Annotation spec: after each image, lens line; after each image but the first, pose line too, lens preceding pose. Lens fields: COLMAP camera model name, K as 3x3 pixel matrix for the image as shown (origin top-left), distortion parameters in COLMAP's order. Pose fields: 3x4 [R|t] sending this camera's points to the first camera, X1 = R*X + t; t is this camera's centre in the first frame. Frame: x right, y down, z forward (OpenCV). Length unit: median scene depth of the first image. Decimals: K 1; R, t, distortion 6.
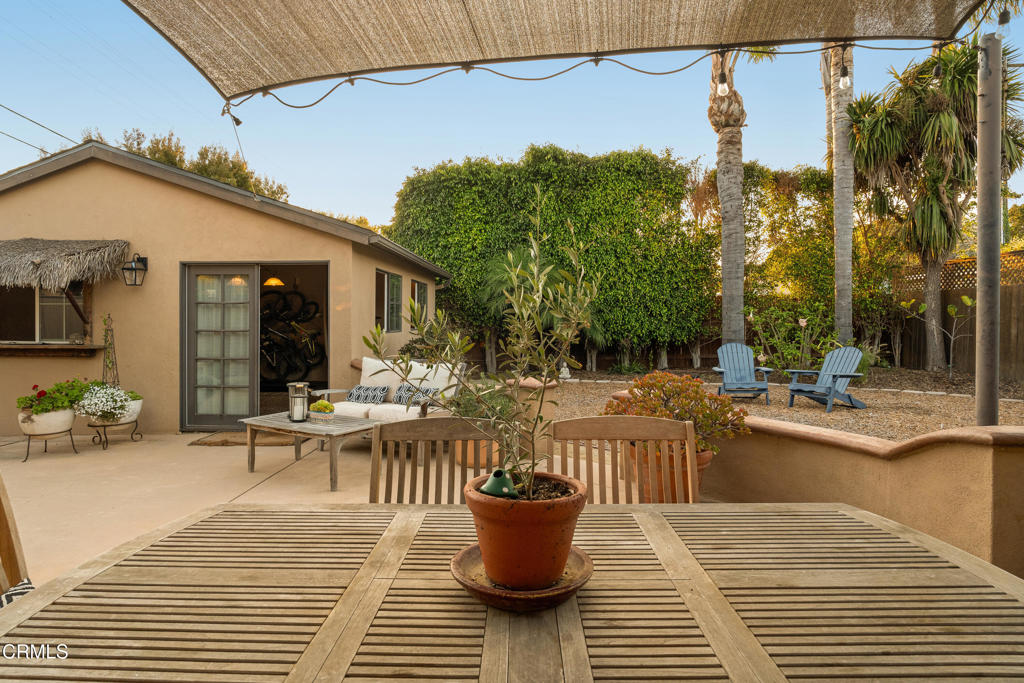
lens RADIAL K [[567.3, 0, 513.4], [0, 567.3, 323.8], [0, 0, 1]] dist [-0.014303, -0.000251]
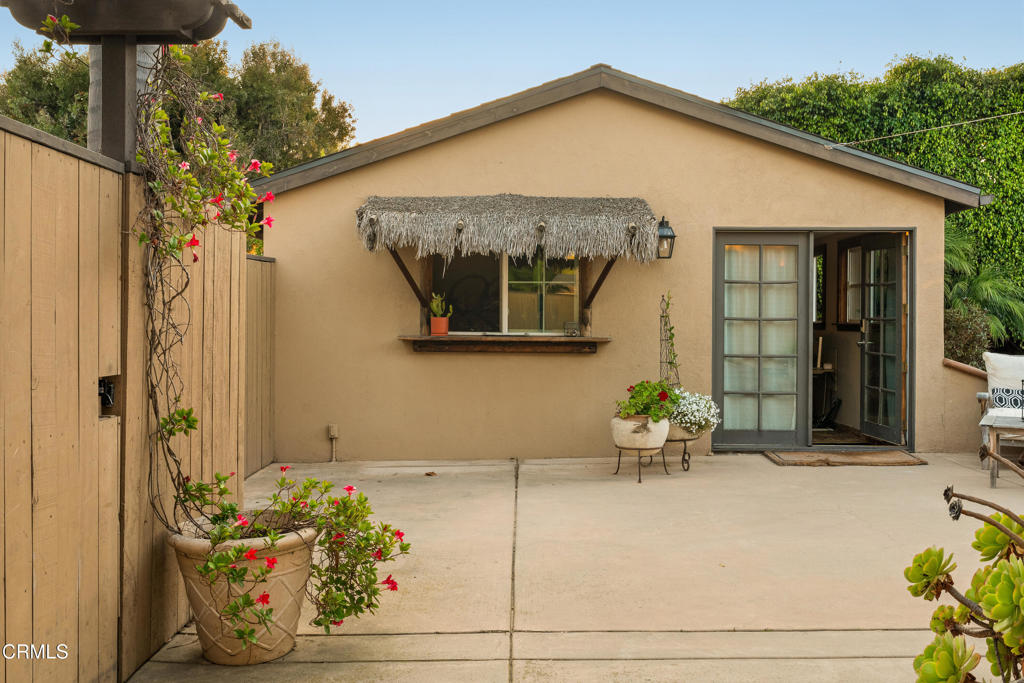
lens RADIAL K [[916.3, 0, 510.8], [0, 916.3, 337.0], [0, 0, 1]] dist [0.003120, 0.014097]
pose [[0.999901, 0.003497, 0.013622, -0.856576], [-0.003727, 0.999850, 0.016926, 0.016815], [-0.013561, -0.016975, 0.999764, -0.223100]]
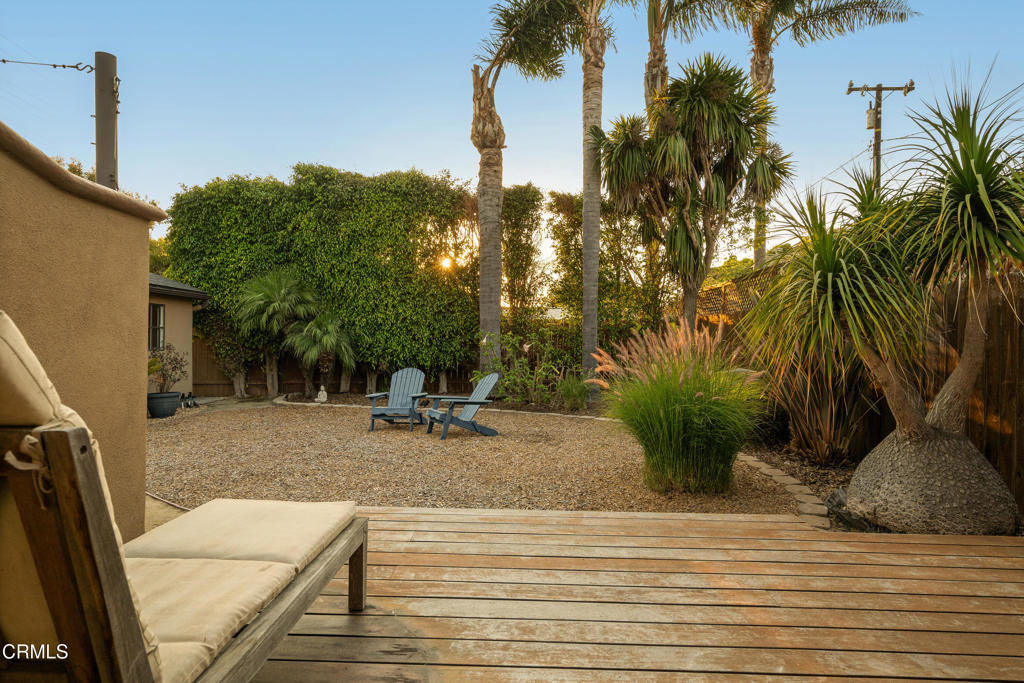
lens RADIAL K [[576.9, 0, 512.6], [0, 576.9, 347.8], [0, 0, 1]] dist [0.023094, 0.000167]
pose [[0.999809, 0.008900, 0.017414, 0.702236], [-0.008906, 0.999960, 0.000265, -0.002065], [-0.017411, -0.000420, 0.999848, -0.015711]]
